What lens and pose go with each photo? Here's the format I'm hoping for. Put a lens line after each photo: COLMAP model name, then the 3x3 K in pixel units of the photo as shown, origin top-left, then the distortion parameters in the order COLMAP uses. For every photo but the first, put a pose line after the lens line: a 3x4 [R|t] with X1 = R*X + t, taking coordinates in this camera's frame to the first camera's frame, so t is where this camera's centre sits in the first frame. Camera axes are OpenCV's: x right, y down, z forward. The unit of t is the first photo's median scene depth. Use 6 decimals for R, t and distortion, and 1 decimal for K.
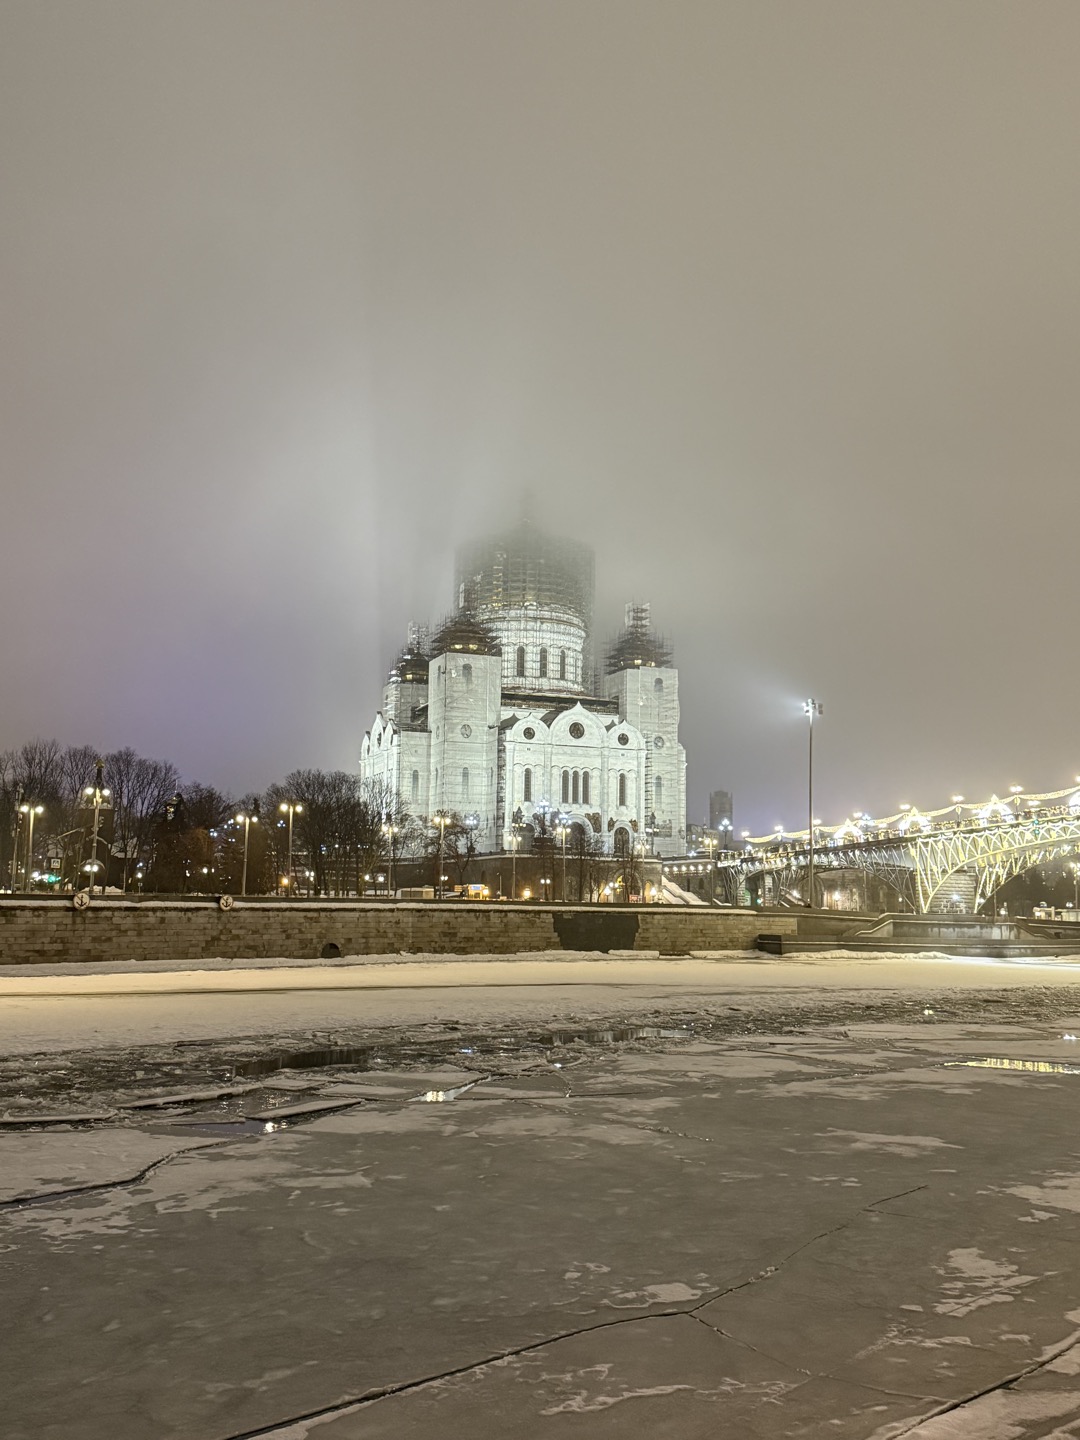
lens RADIAL K [[1431.4, 0, 542.3], [0, 1431.4, 711.1], [0, 0, 1]] dist [0.079204, 0.000000]
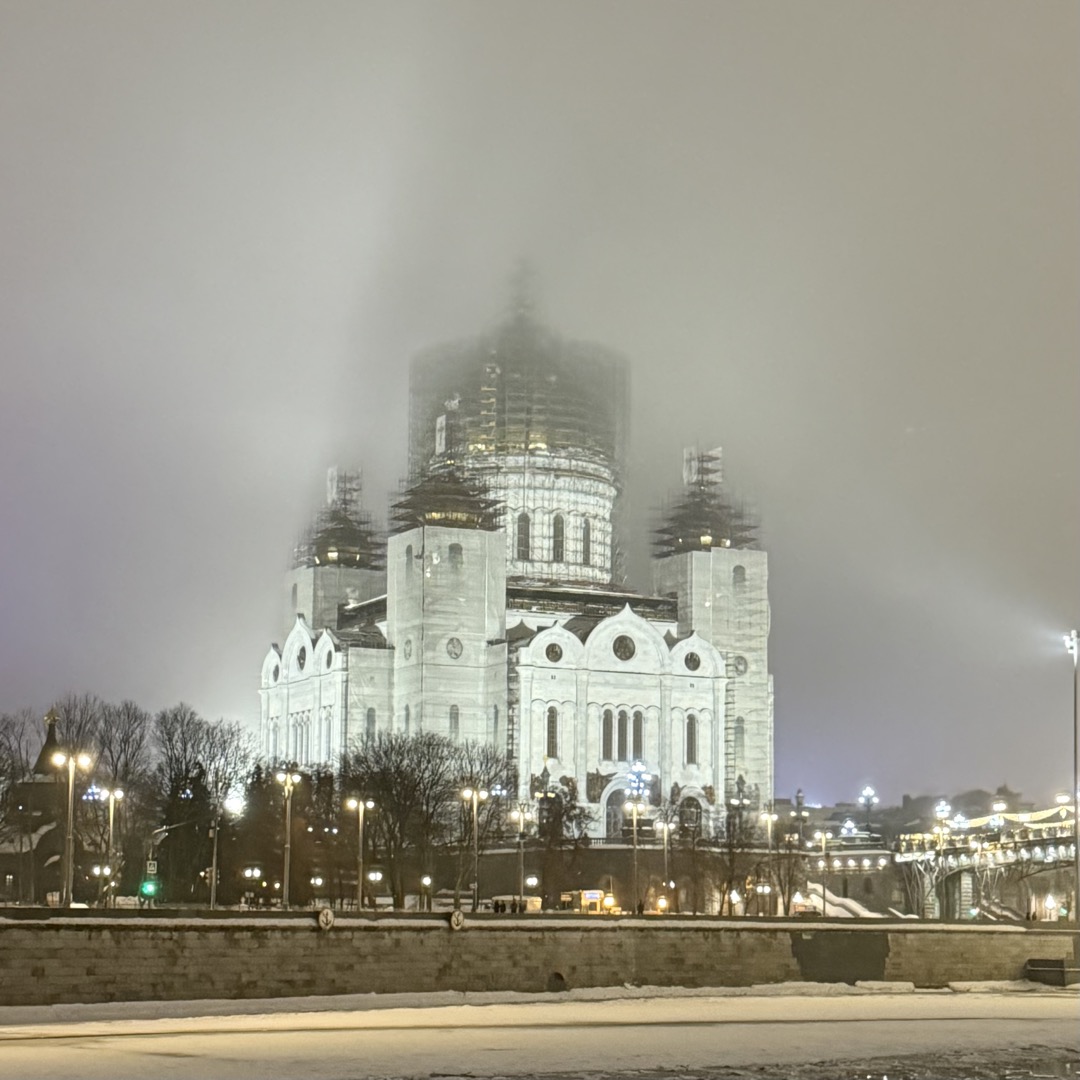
lens RADIAL K [[2623.1, 0, 539.5], [0, 2623.1, 542.4], [0, 0, 1]] dist [0.049517, 0.000000]
pose [[0.994879, 0.009112, 0.100660, -0.172860], [-0.008554, 0.999946, -0.005975, -0.034525], [-0.100709, 0.005083, 0.994903, -0.228967]]
